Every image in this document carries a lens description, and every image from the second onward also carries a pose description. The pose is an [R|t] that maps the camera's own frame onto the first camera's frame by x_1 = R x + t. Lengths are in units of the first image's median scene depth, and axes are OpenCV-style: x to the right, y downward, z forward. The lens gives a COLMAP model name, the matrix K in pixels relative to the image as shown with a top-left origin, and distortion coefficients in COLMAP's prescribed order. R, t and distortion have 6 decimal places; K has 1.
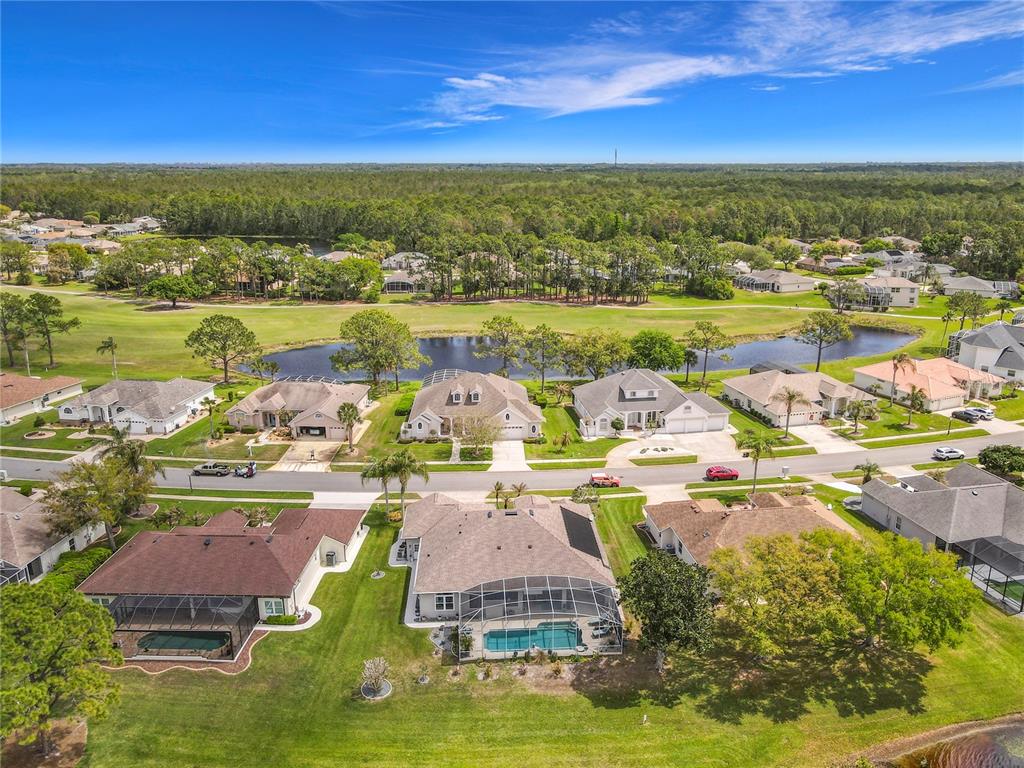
lens RADIAL K [[763.7, 0, 516.8], [0, 763.7, 407.1], [0, 0, 1]] dist [0.005260, 0.005538]
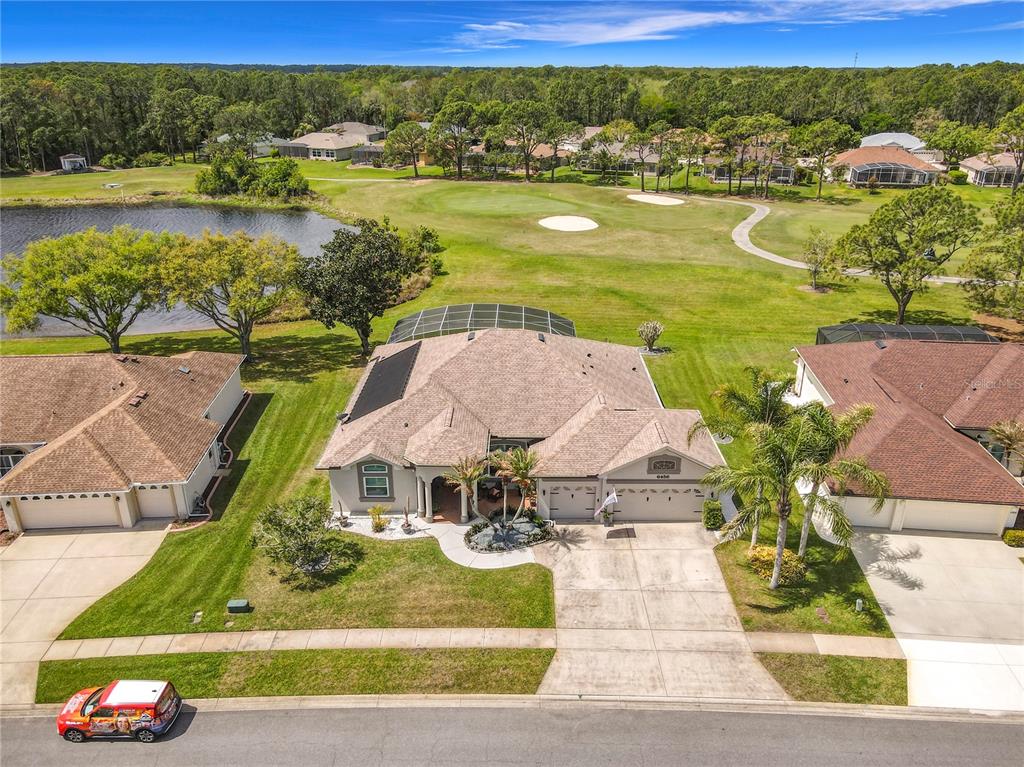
lens RADIAL K [[759.4, 0, 525.0], [0, 759.4, 382.2], [0, 0, 1]] dist [0.014011, 0.006164]
pose [[-0.998797, -0.020975, 0.044322, -0.039449], [0.012633, 0.763314, 0.645904, -0.169141], [-0.047379, 0.645687, -0.762131, 1.156732]]
